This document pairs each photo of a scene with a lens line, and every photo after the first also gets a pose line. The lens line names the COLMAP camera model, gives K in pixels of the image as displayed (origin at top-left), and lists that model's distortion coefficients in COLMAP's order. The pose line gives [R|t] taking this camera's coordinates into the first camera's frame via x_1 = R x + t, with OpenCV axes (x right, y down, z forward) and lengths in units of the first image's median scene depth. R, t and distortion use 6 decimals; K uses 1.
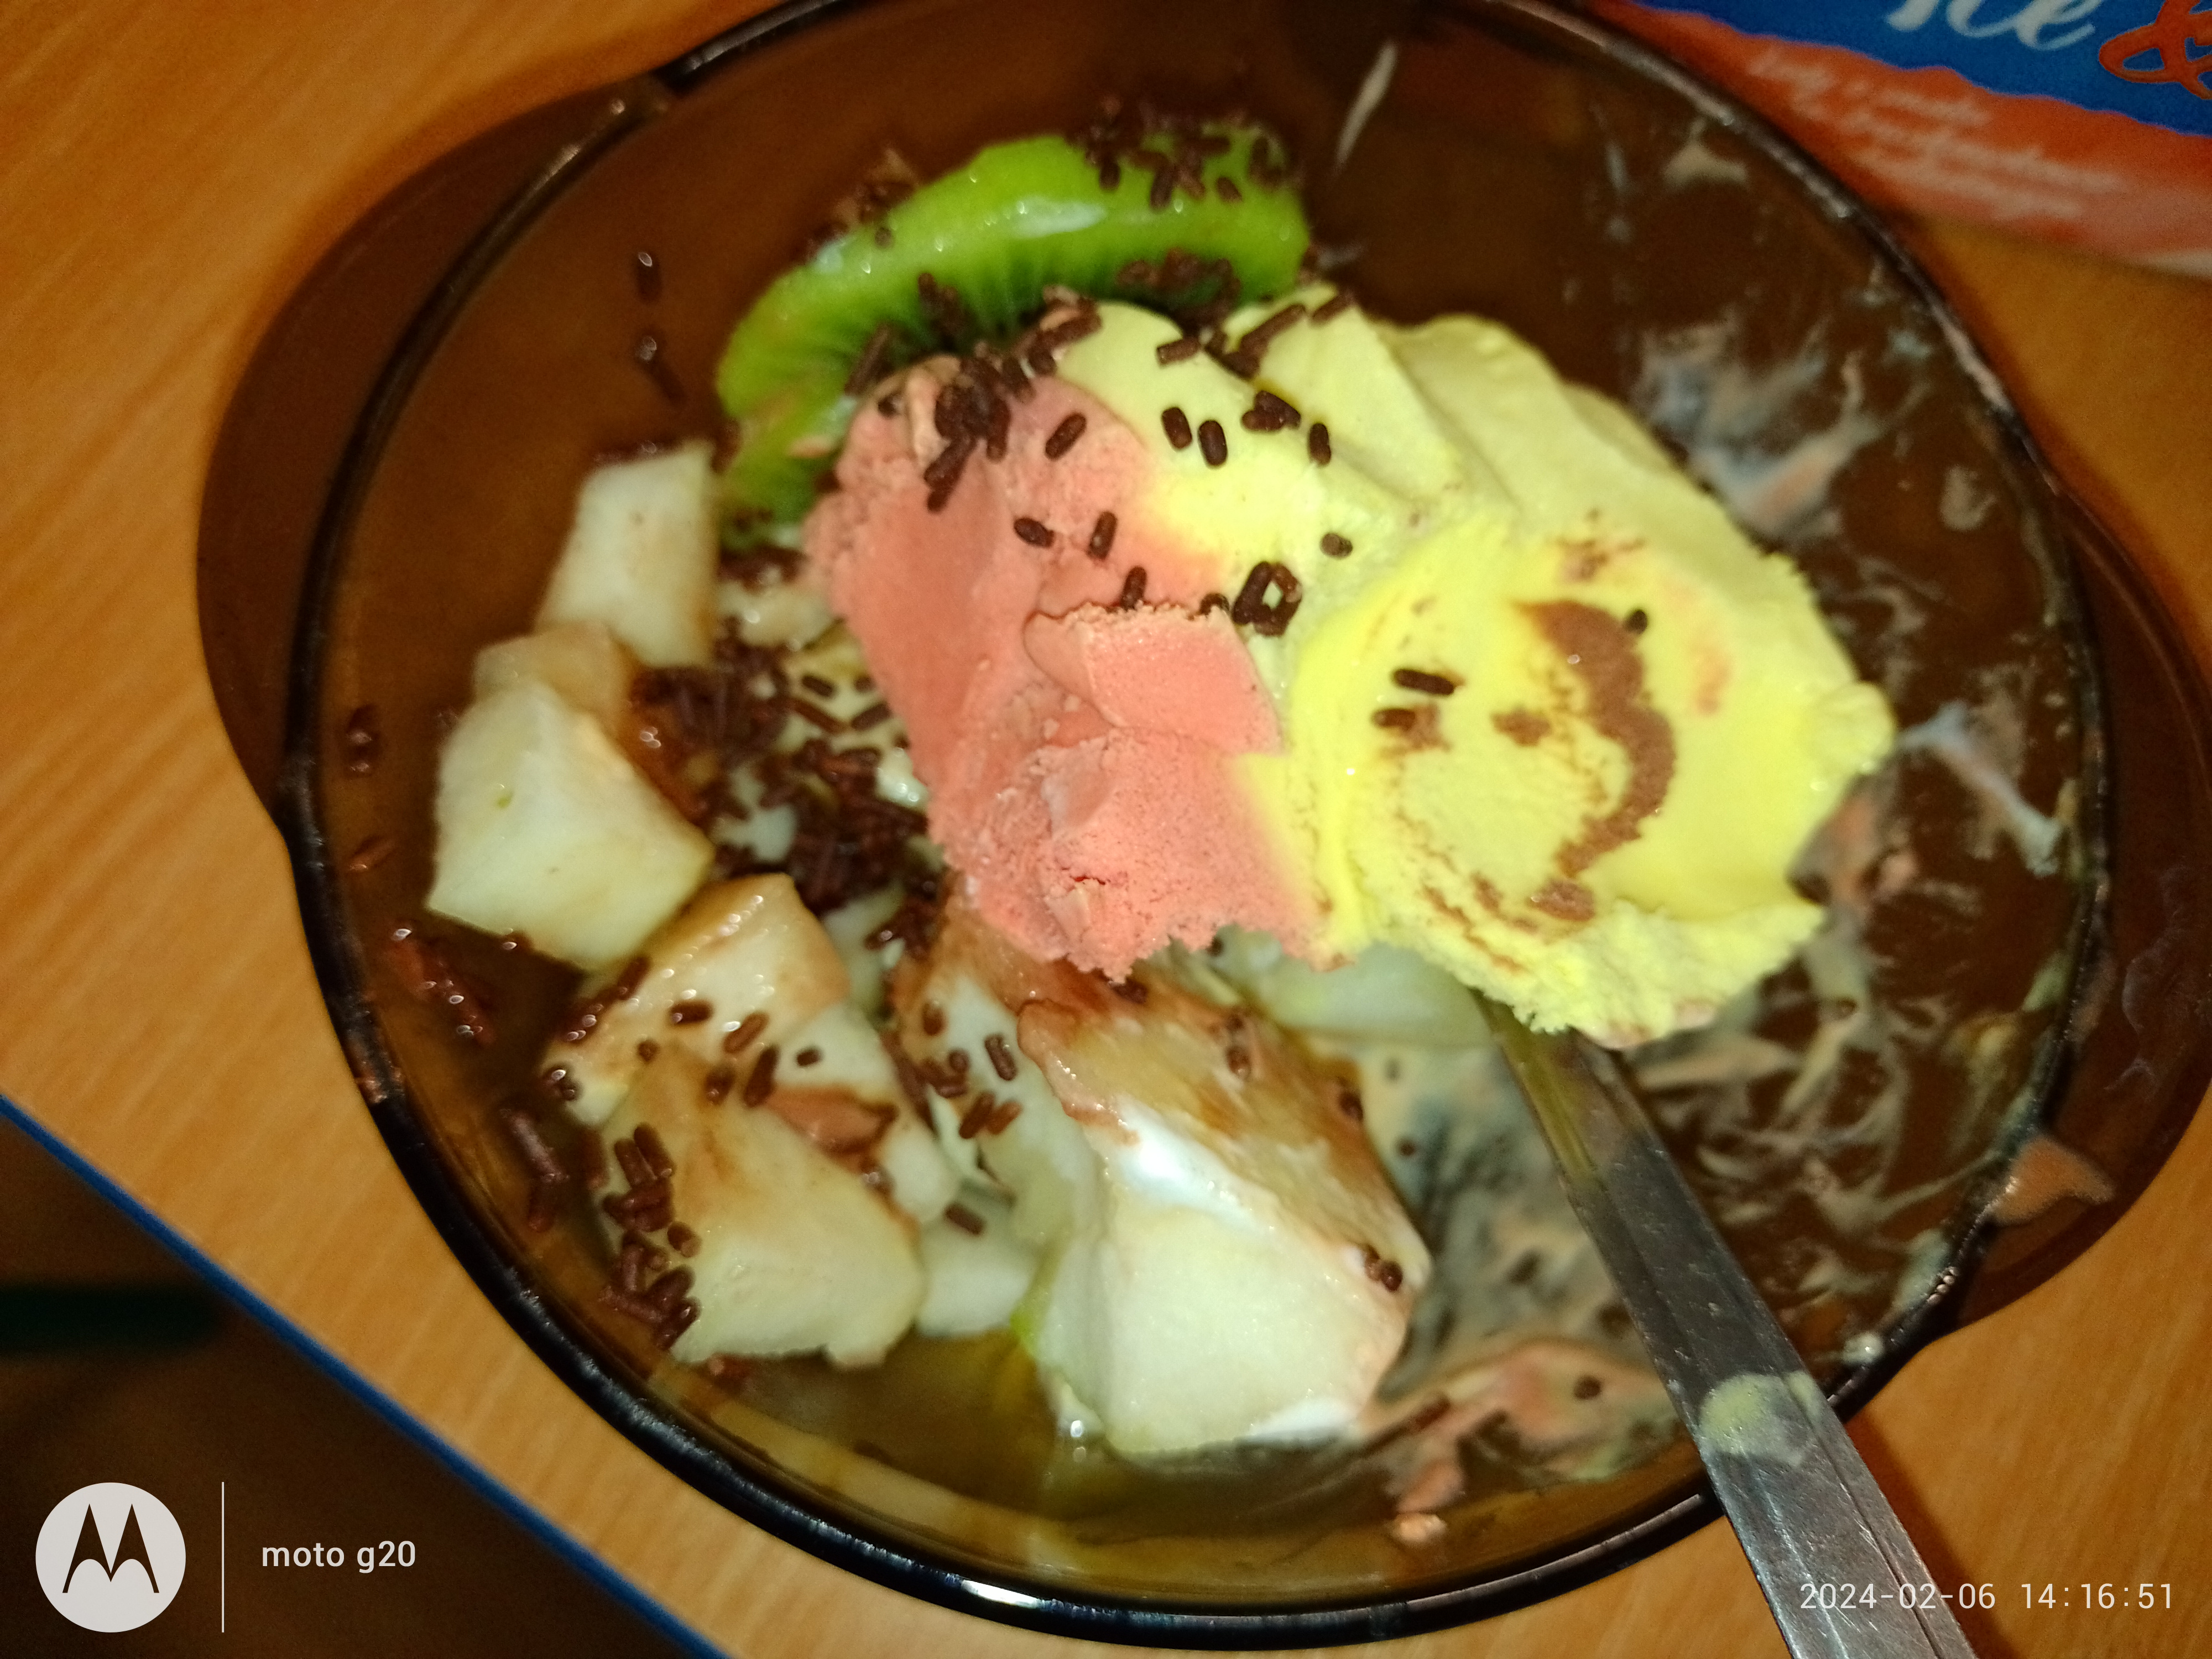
lens RADIAL K [[1825.1, 0, 1096.8], [0, 1825.1, 818.2], [0, 0, 1]] dist [-0.099179, -0.008110]
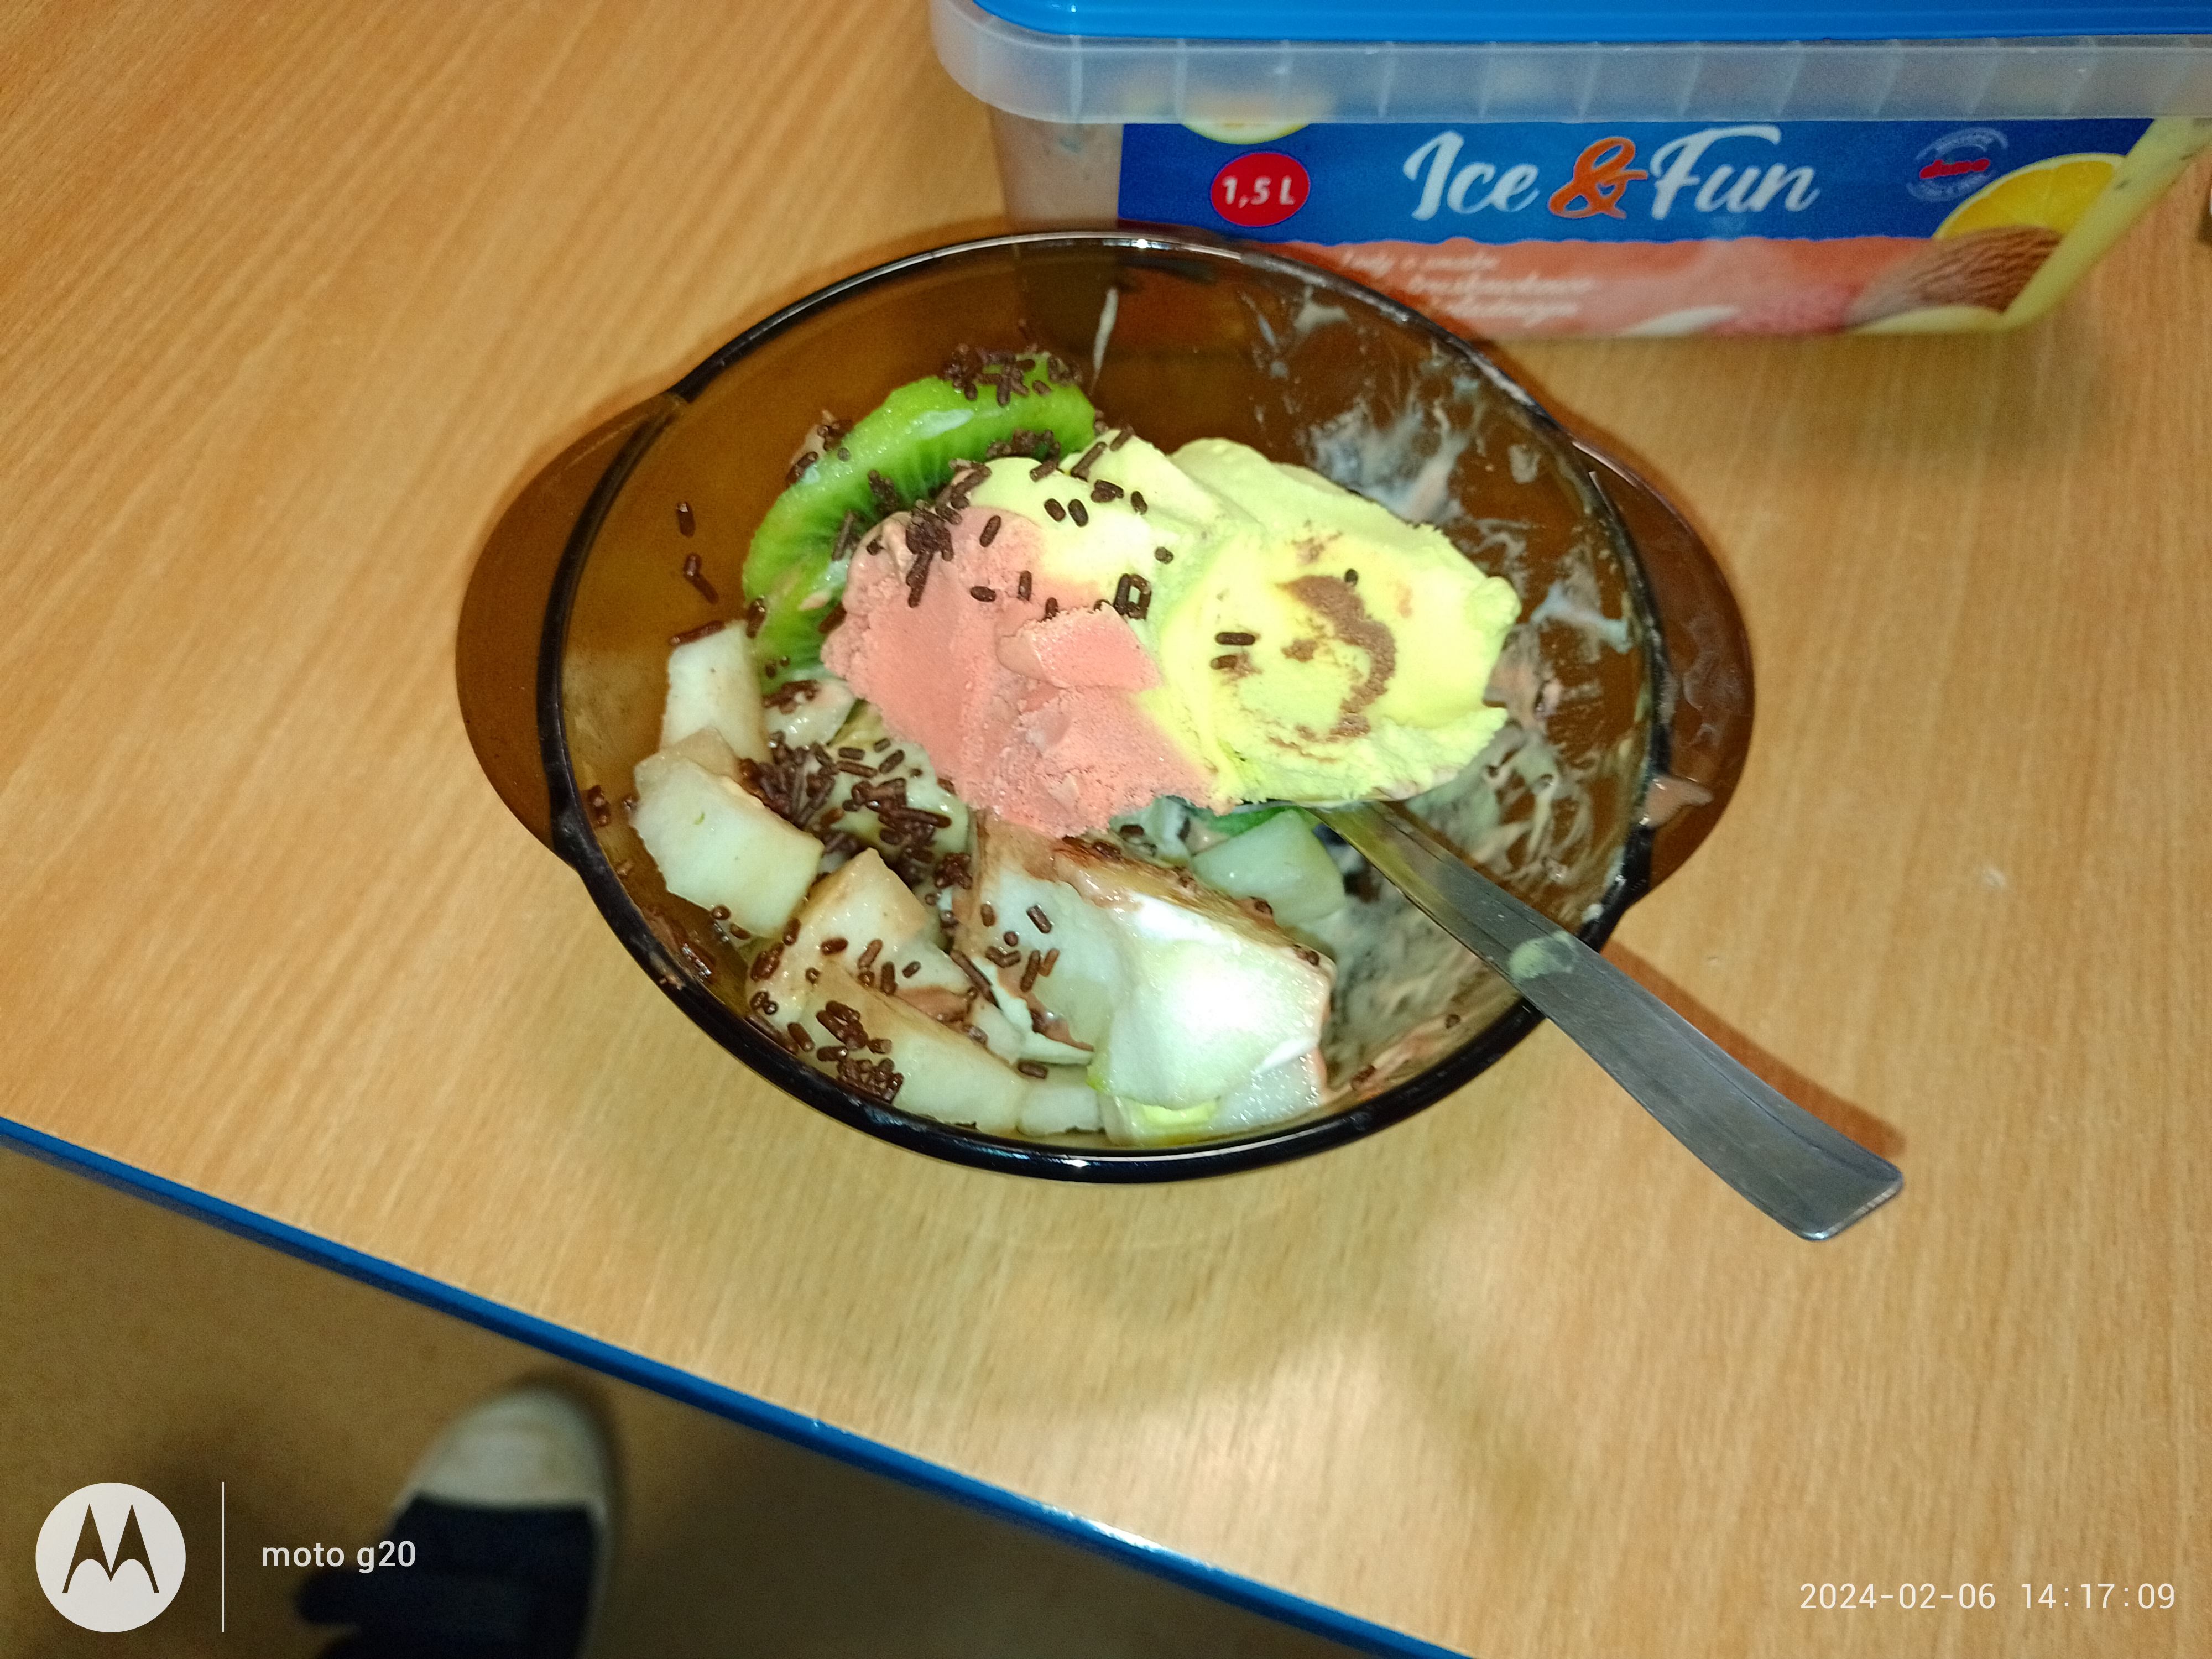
lens RADIAL K [[1825.1, 0, 1096.8], [0, 1825.1, 818.2], [0, 0, 1]] dist [-0.099179, -0.008110]
pose [[0.964838, -0.229590, 0.127969, -0.182476], [0.249576, 0.952957, -0.172000, 0.325363], [-0.082460, 0.197890, 0.976750, -0.540474]]
